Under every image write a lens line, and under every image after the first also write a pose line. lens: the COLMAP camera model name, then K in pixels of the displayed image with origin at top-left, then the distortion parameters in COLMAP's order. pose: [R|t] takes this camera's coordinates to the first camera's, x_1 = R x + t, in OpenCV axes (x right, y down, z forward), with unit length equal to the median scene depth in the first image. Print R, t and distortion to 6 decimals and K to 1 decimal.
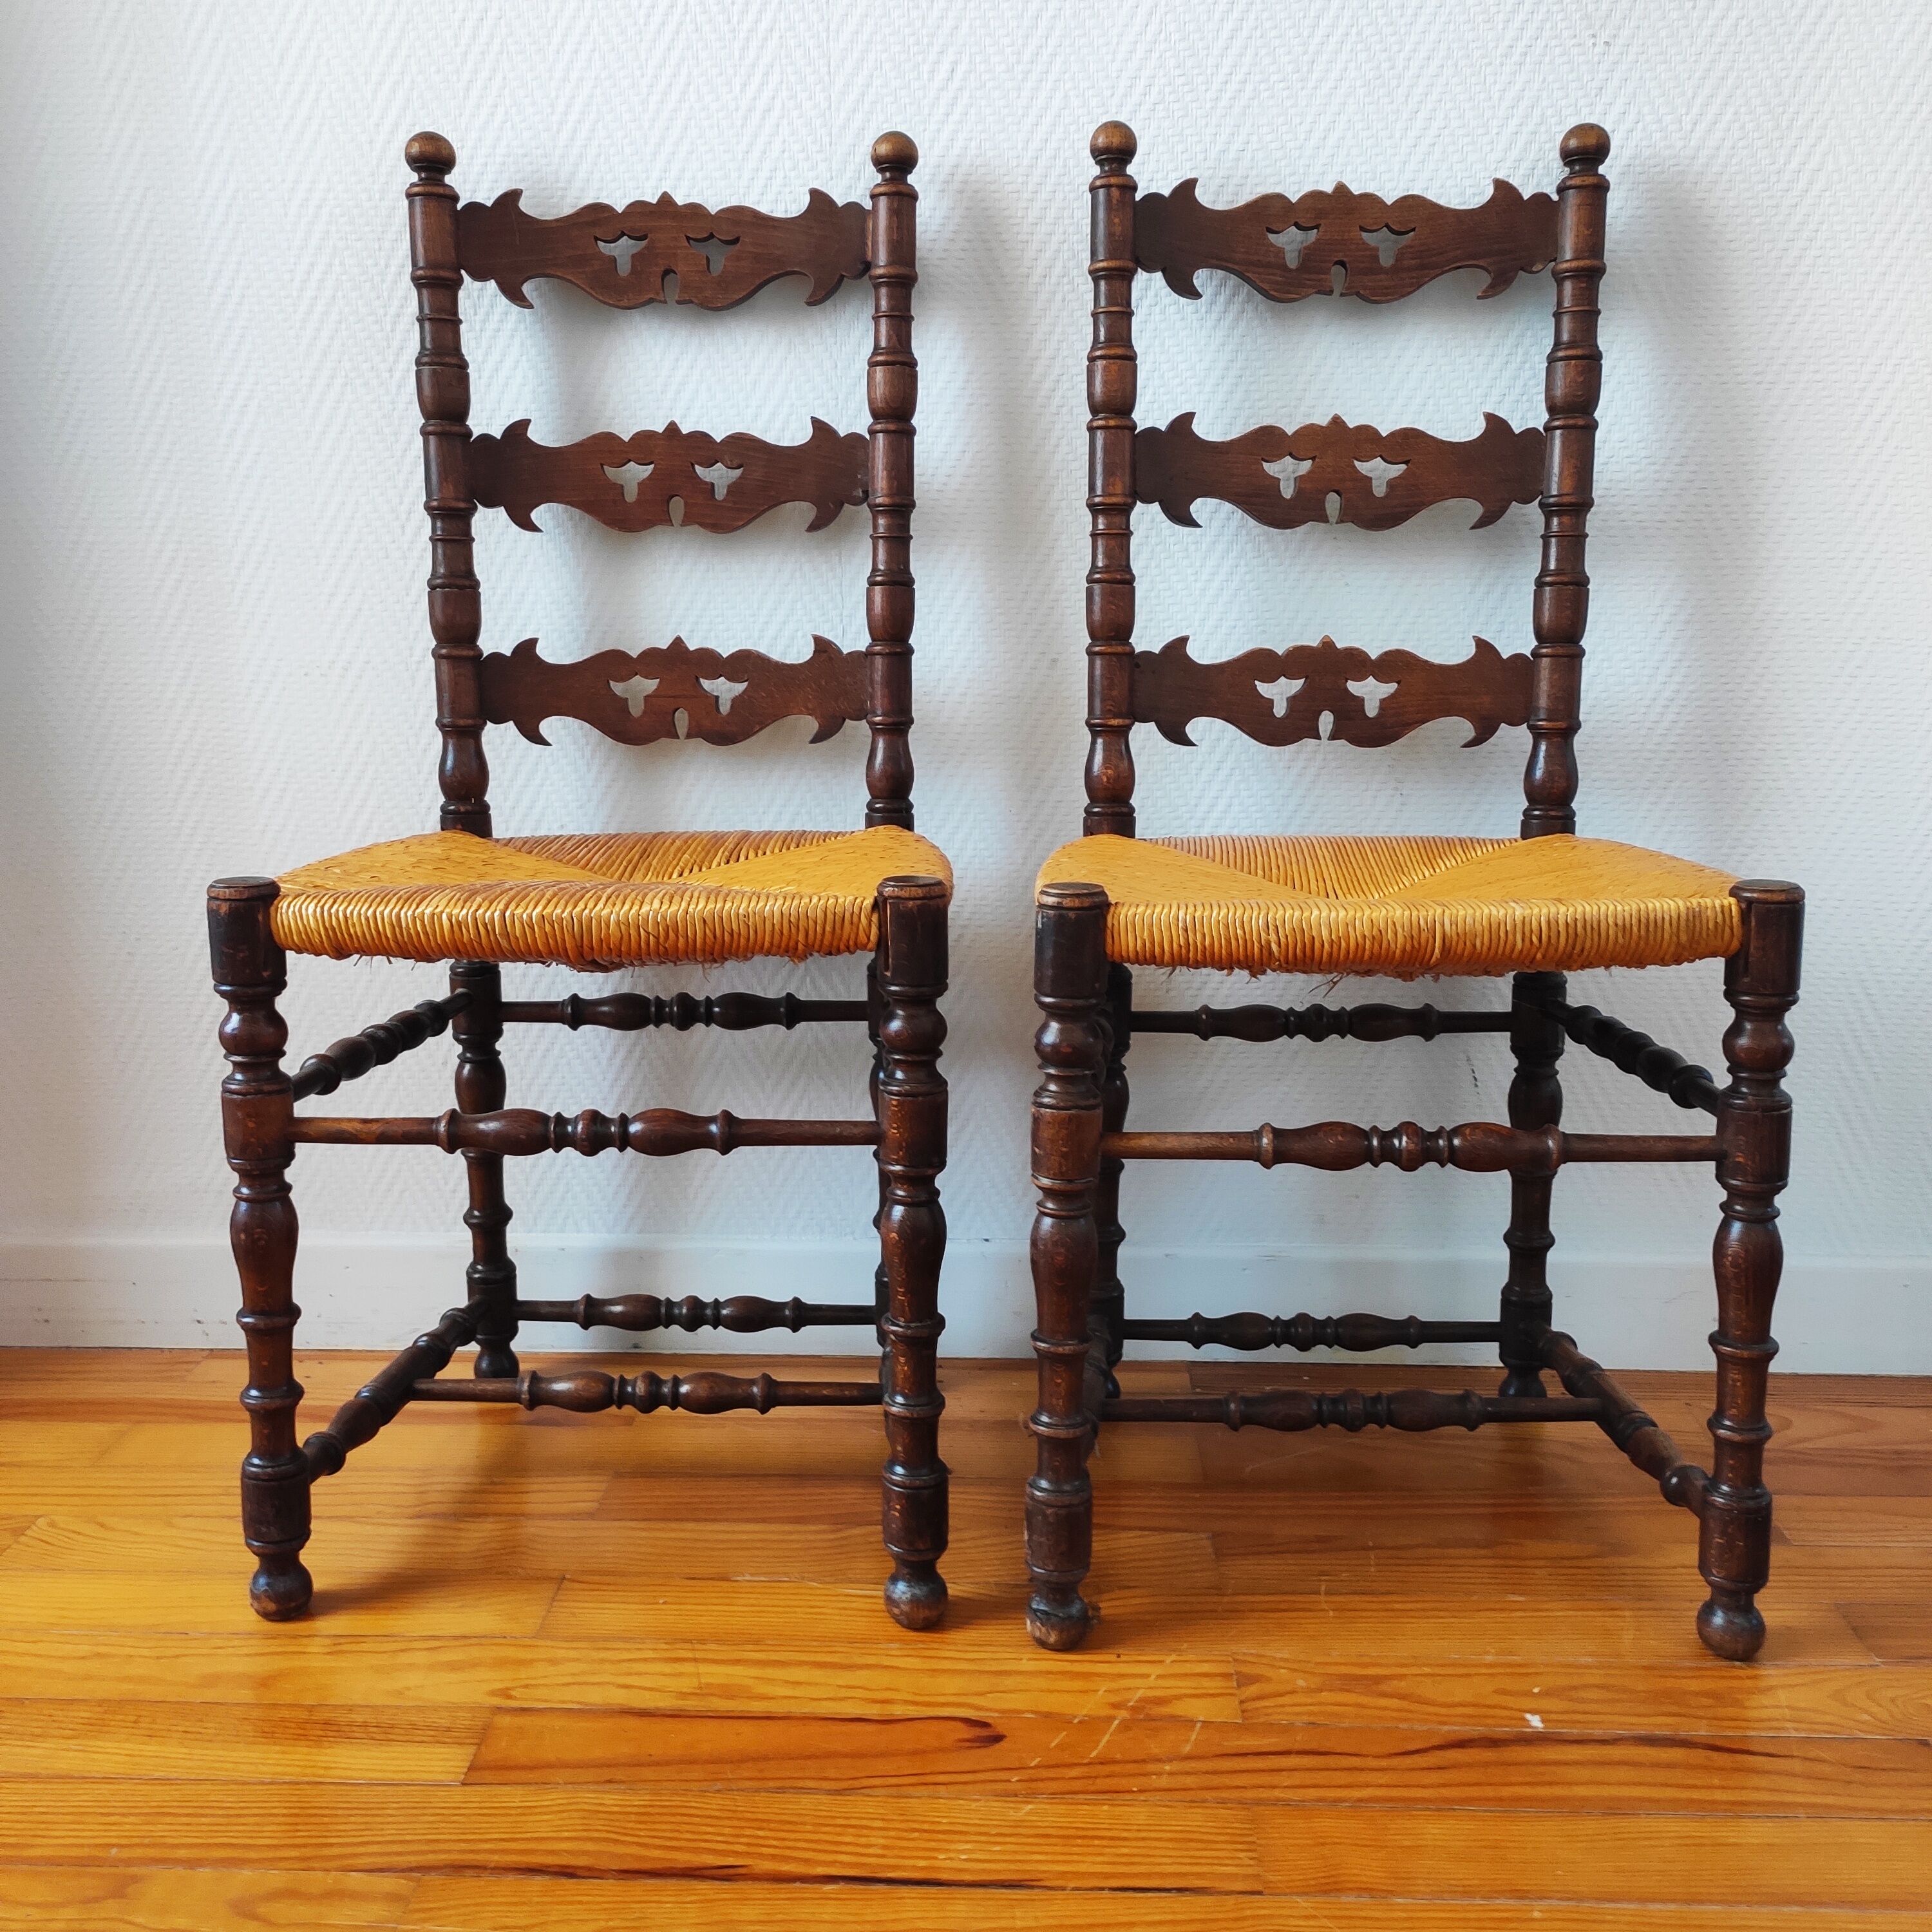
lens RADIAL K [[1934.4, 0, 976.0], [0, 1934.4, 968.5], [0, 0, 1]] dist [0.036733, 0.000000]
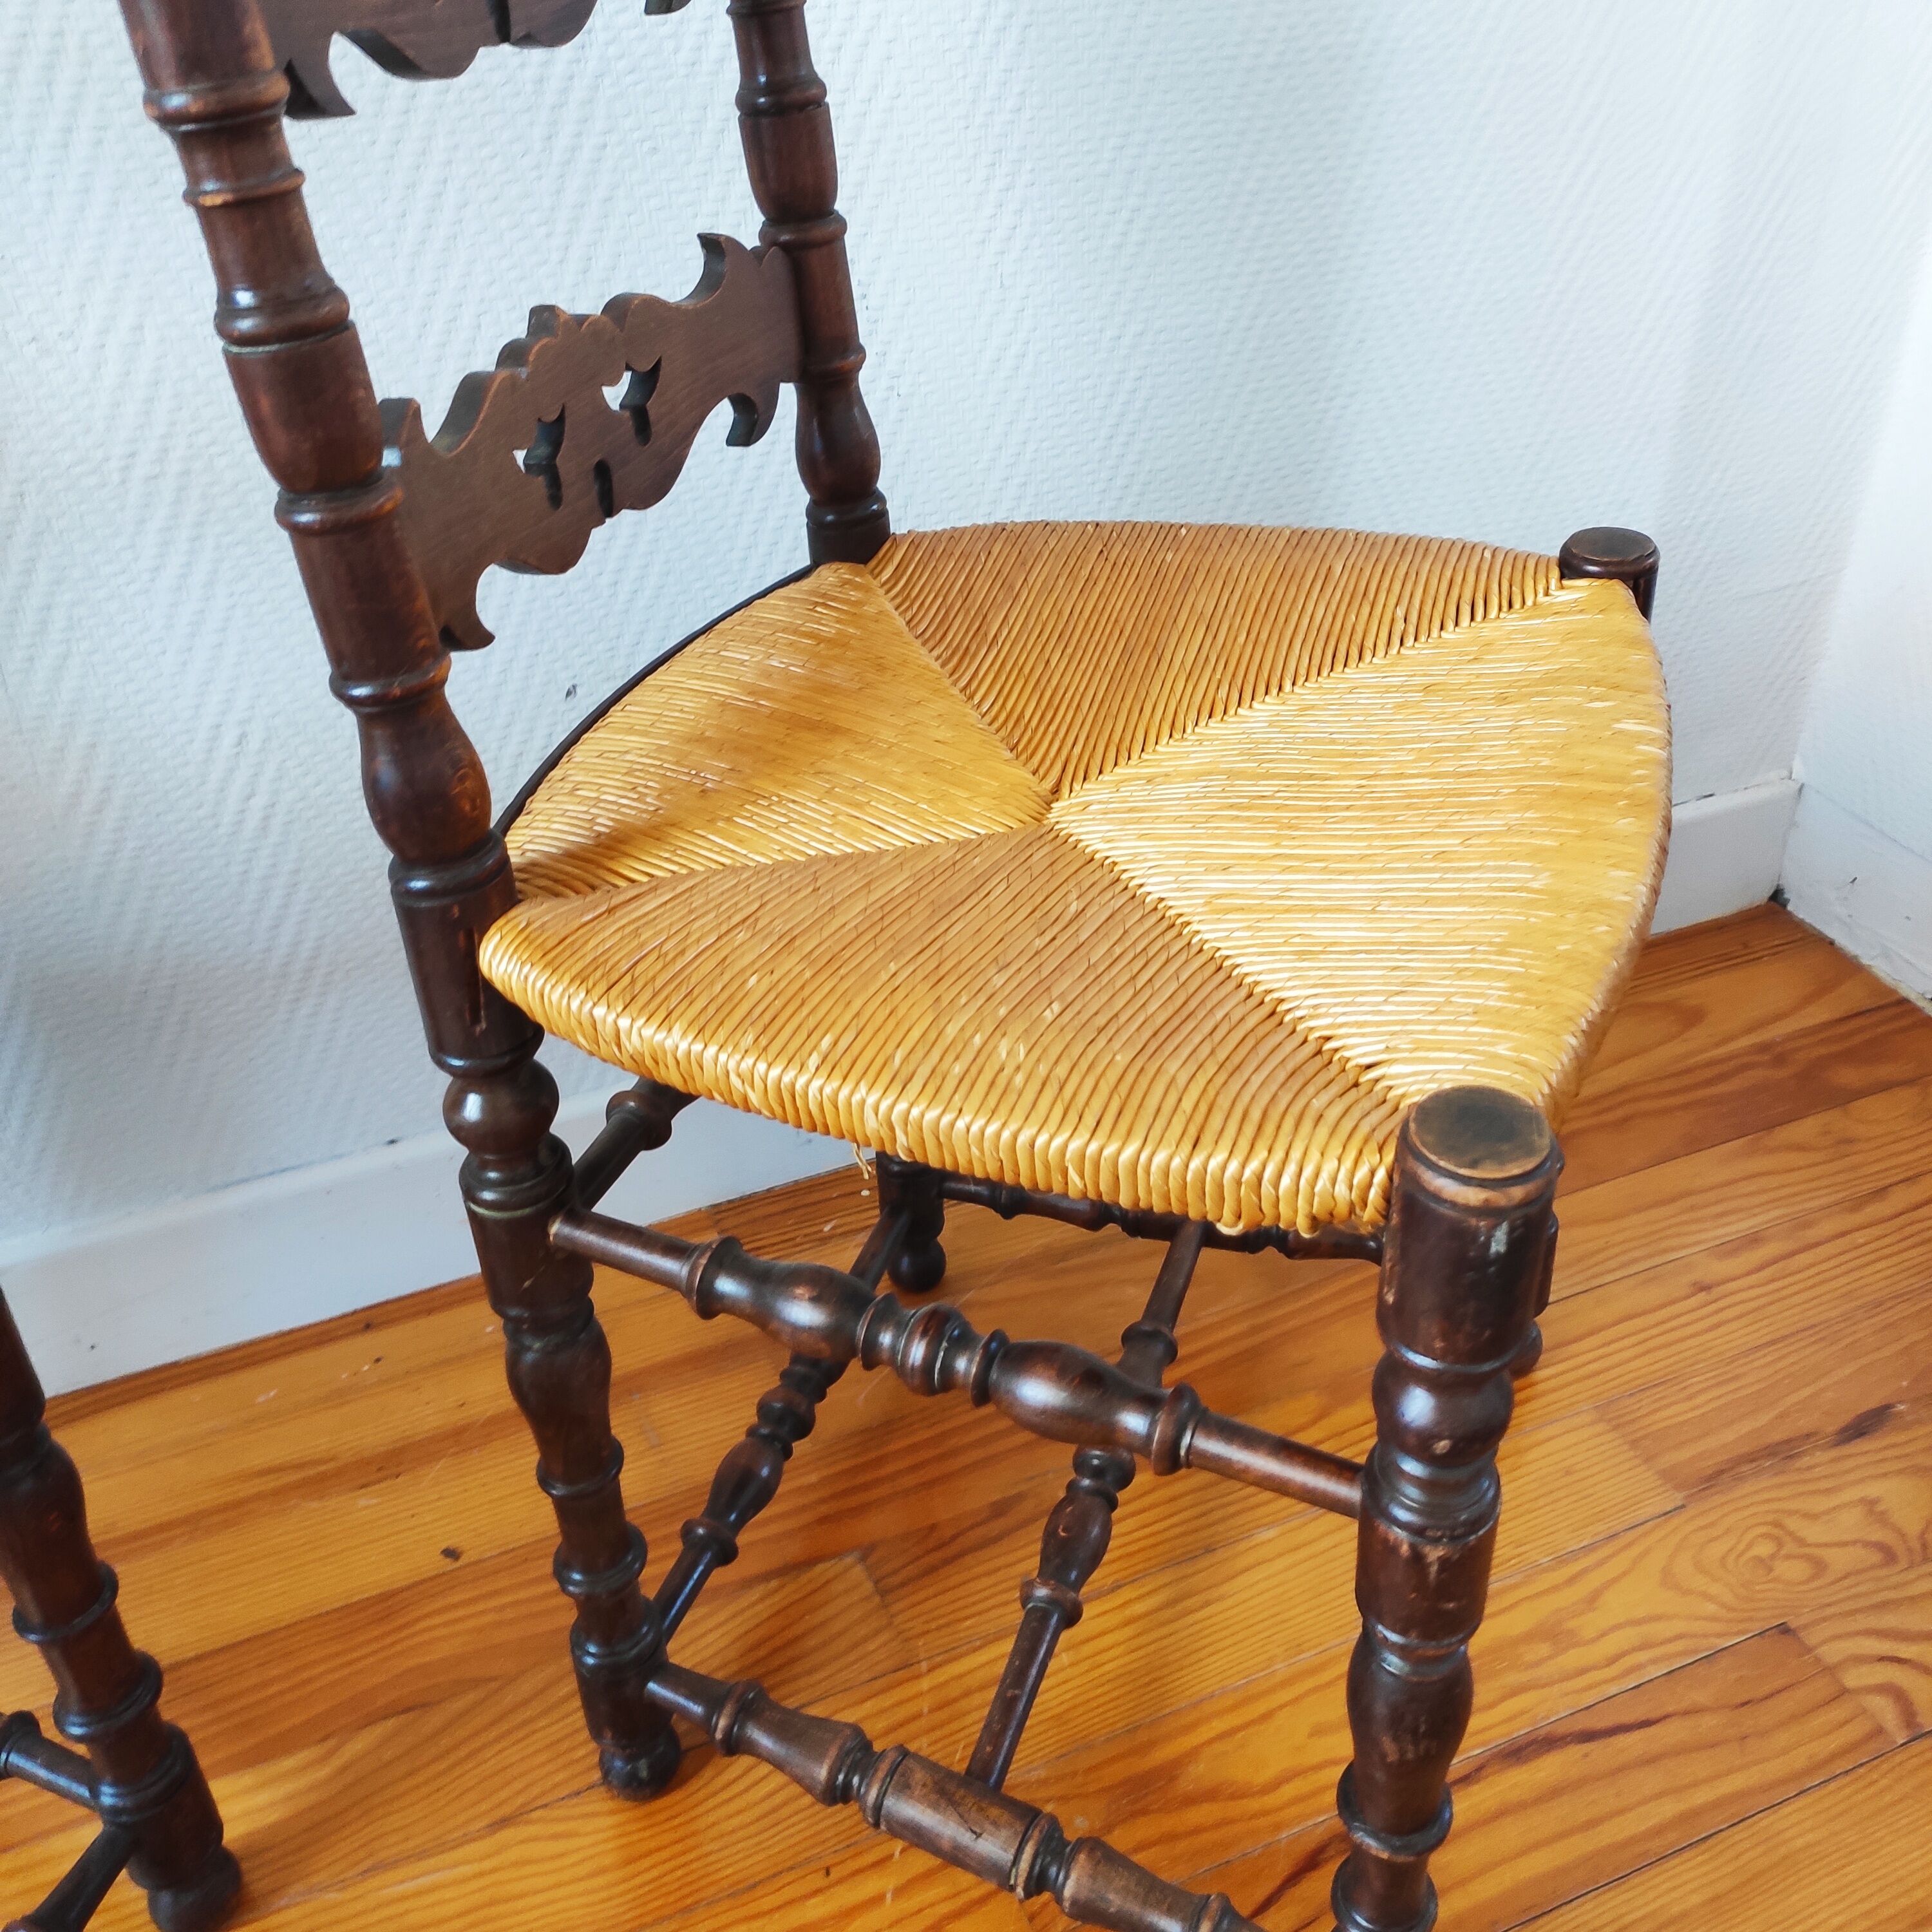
lens RADIAL K [[1929.1, 0, 970.4], [0, 1929.1, 994.7], [0, 0, 1]] dist [0.025647, 0.000000]
pose [[0.905513, -0.260892, 0.334636, -0.033736], [0.116310, 0.911050, 0.395549, -0.204776], [-0.408065, -0.319253, 0.855313, 0.480790]]
